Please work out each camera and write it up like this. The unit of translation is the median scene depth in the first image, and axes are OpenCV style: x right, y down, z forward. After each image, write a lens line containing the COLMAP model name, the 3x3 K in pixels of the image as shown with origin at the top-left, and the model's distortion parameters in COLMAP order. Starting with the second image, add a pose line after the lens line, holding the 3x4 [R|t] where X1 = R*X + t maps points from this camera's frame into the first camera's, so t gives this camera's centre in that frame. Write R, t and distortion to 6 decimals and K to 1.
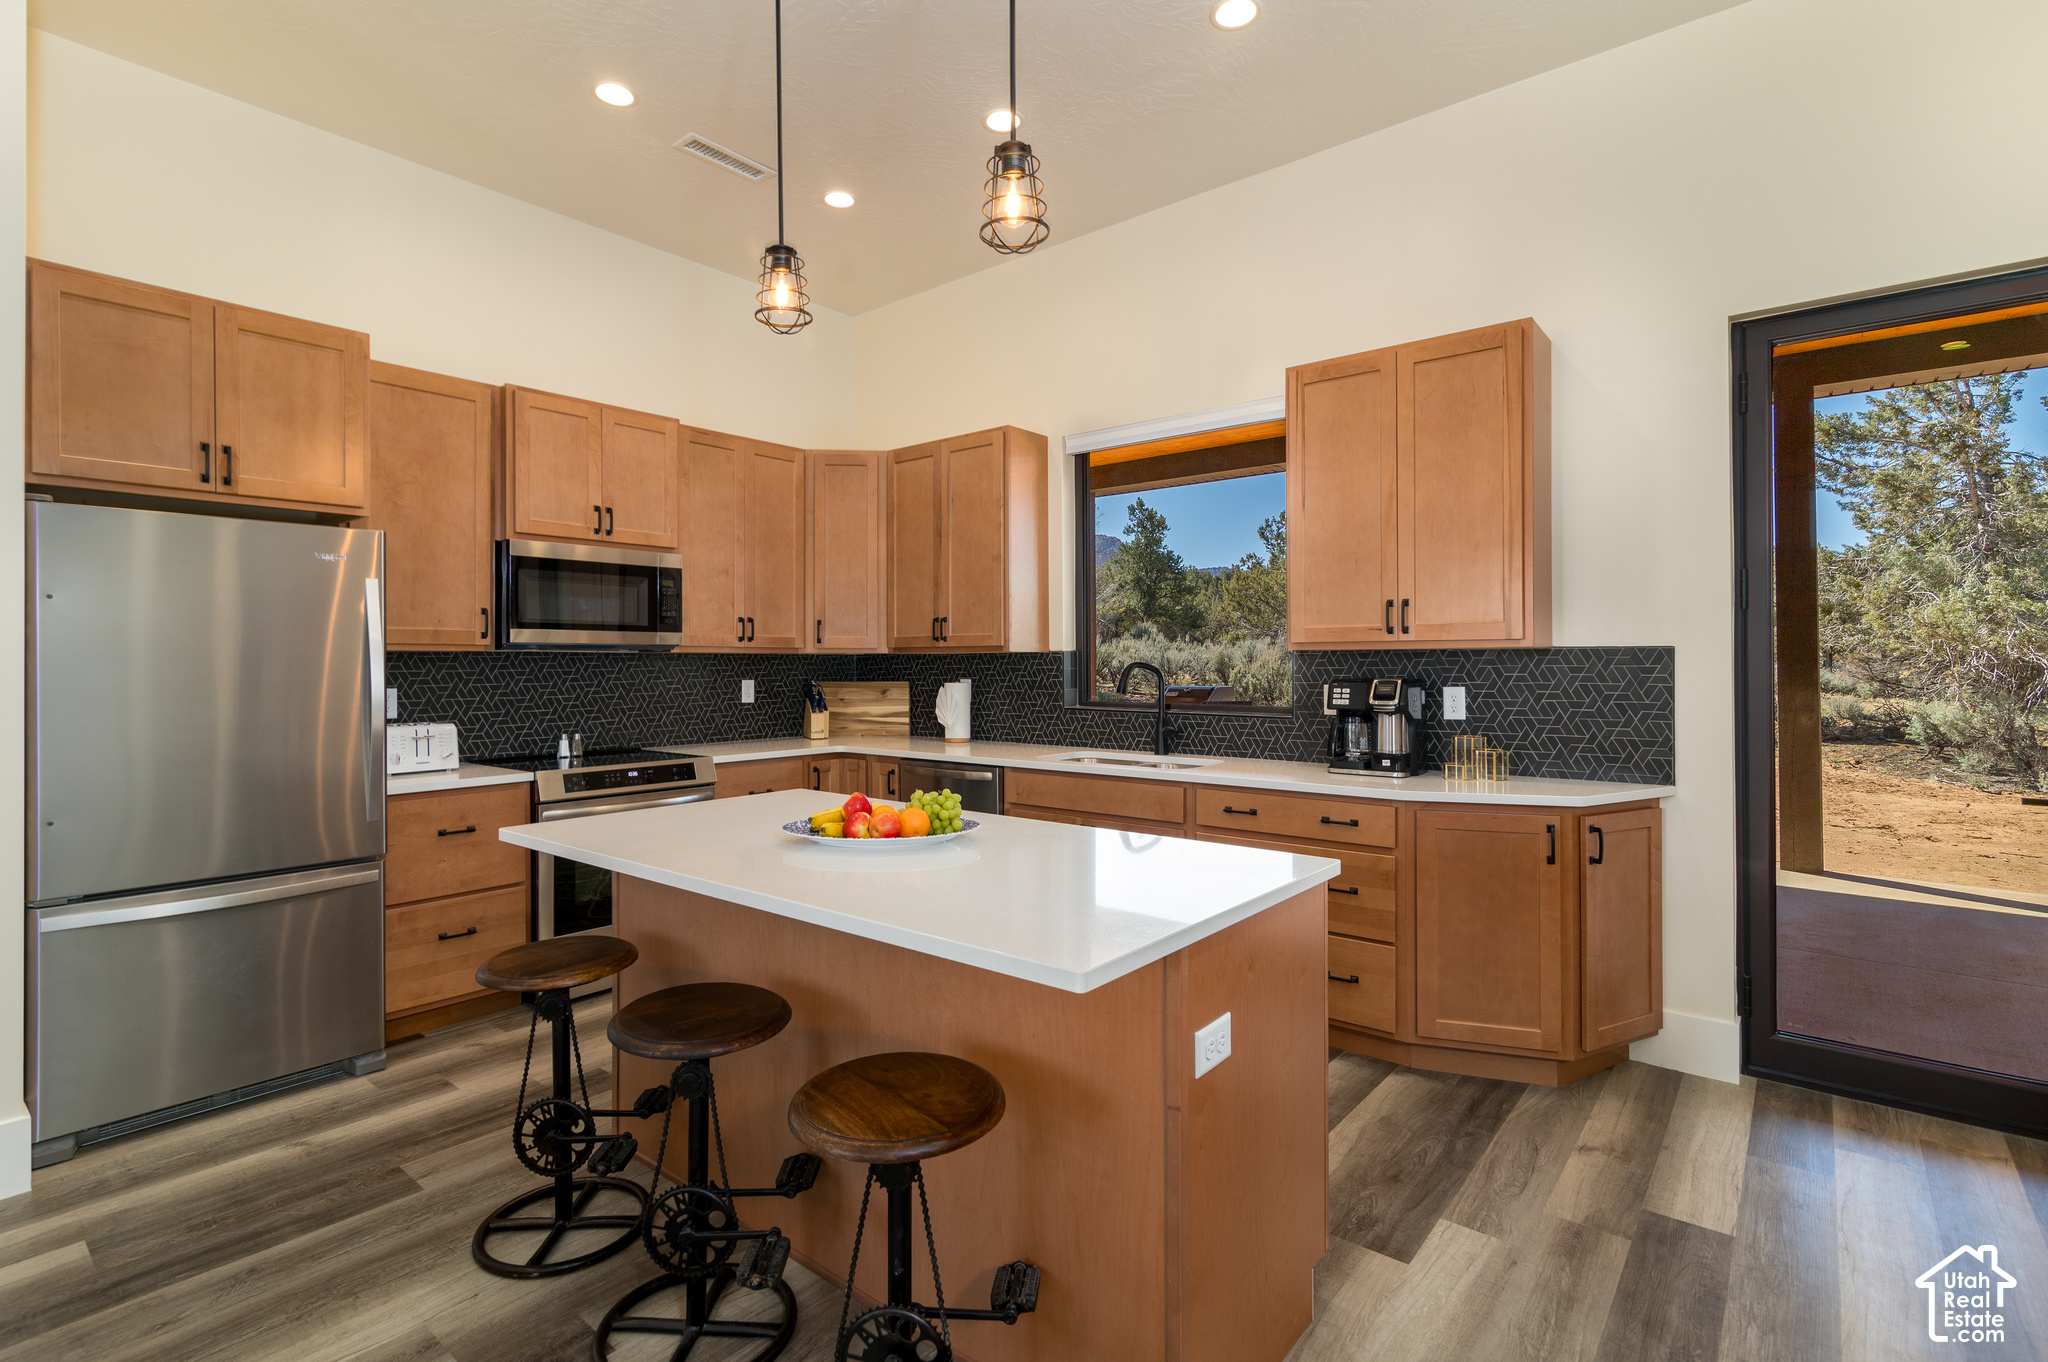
lens RADIAL K [[947.9, 0, 1043.0], [0, 947.9, 661.7], [0, 0, 1]] dist [-0.000170, -0.000268]
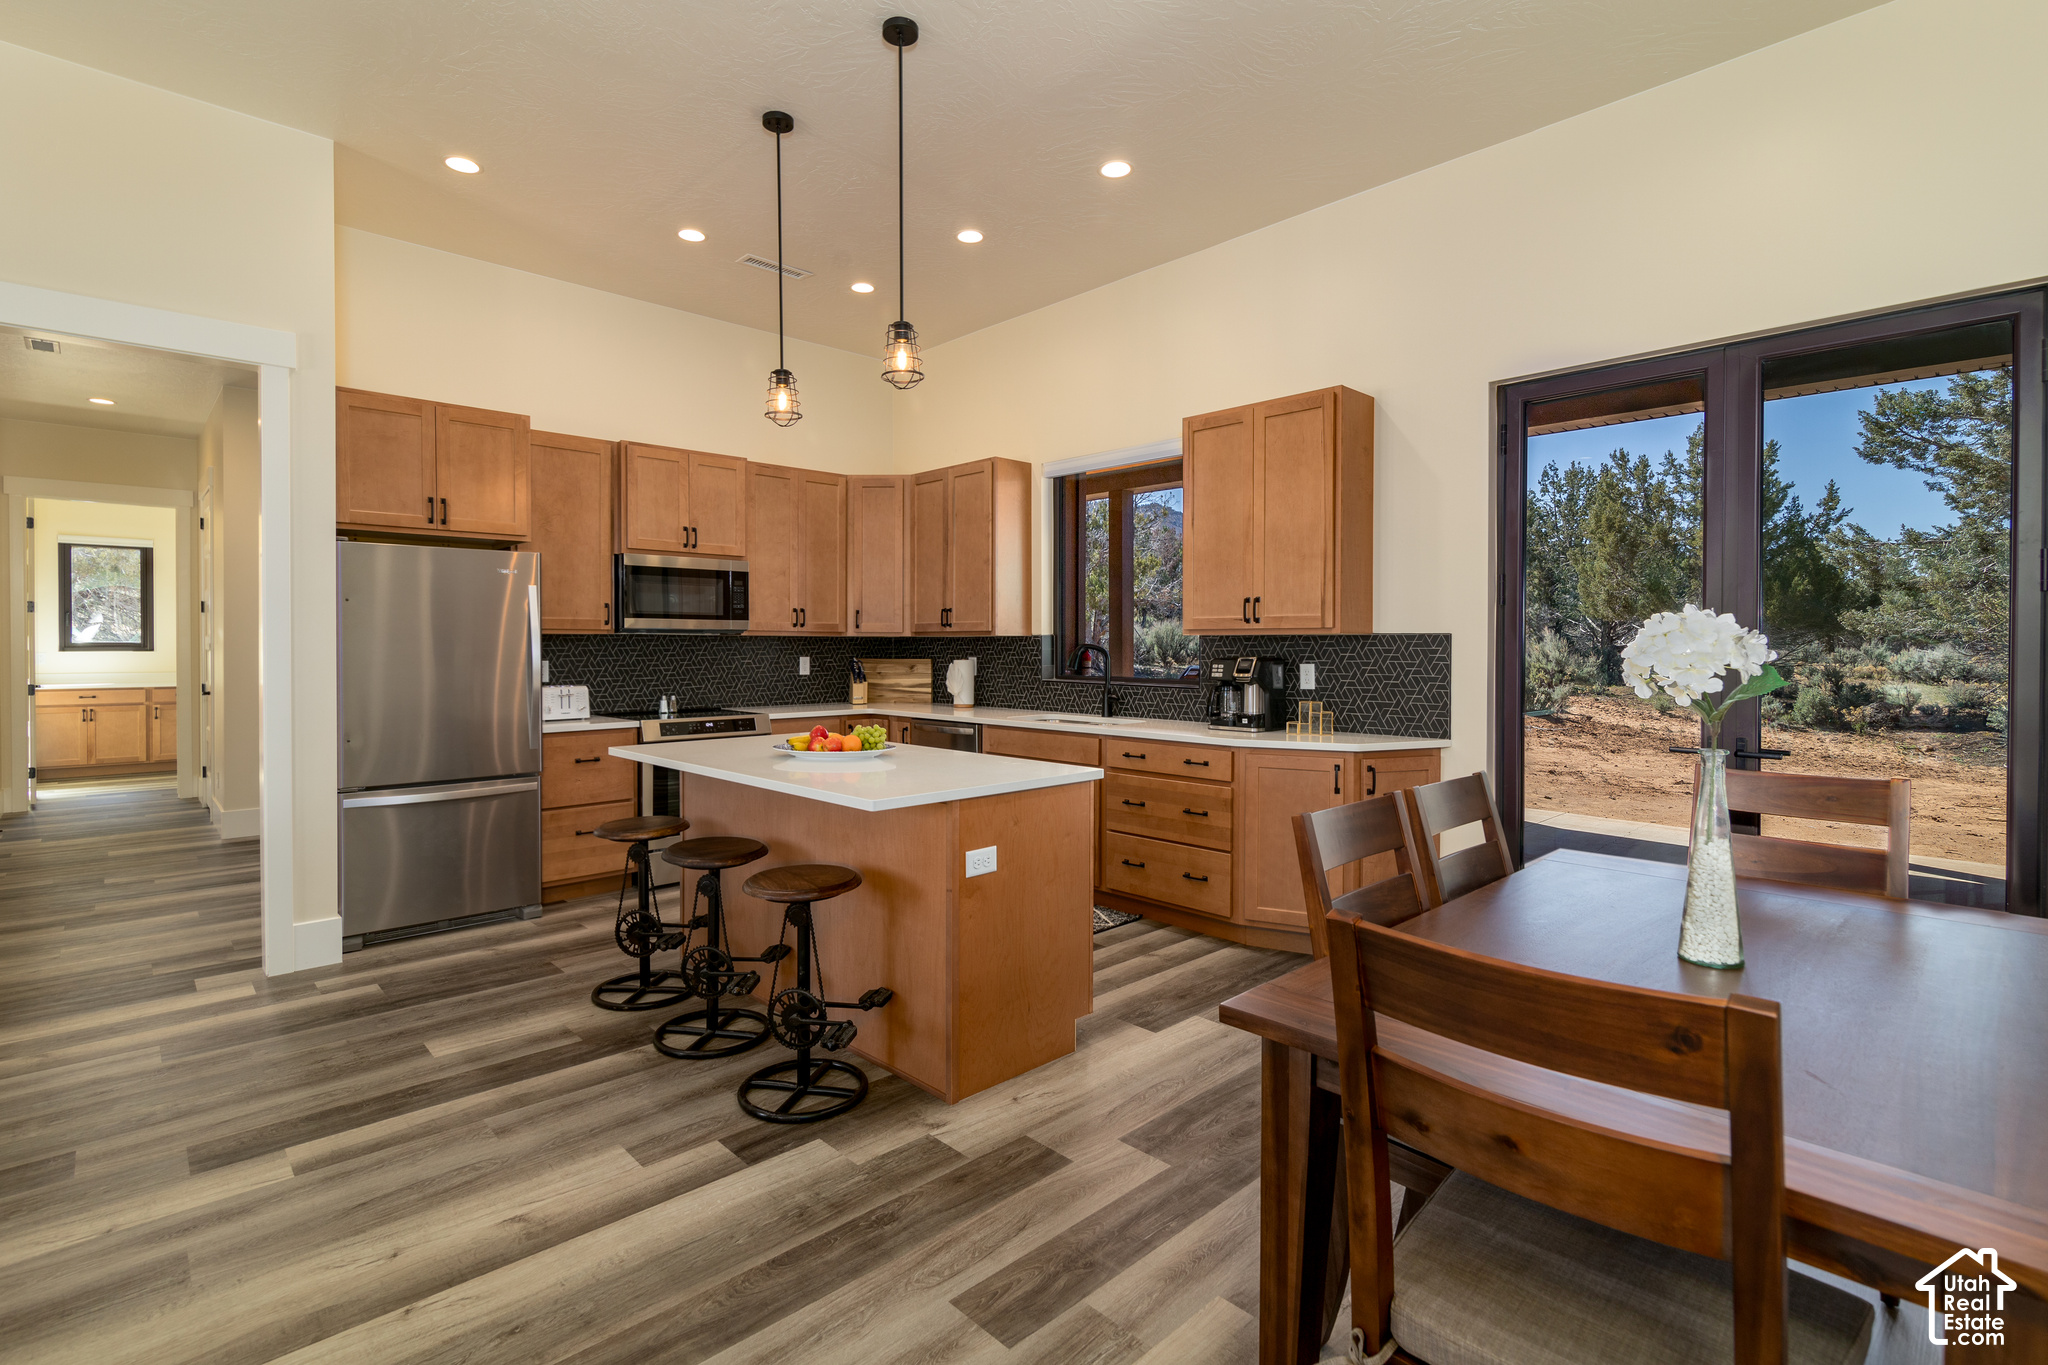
lens RADIAL K [[952.7, 0, 1033.5], [0, 952.7, 656.9], [0, 0, 1]] dist [0.004627, 0.000357]
pose [[0.991813, 0.005709, -0.127572, 0.227003], [-0.003958, 0.999895, 0.013975, 0.000237], [0.127639, -0.013355, 0.991731, -0.332962]]
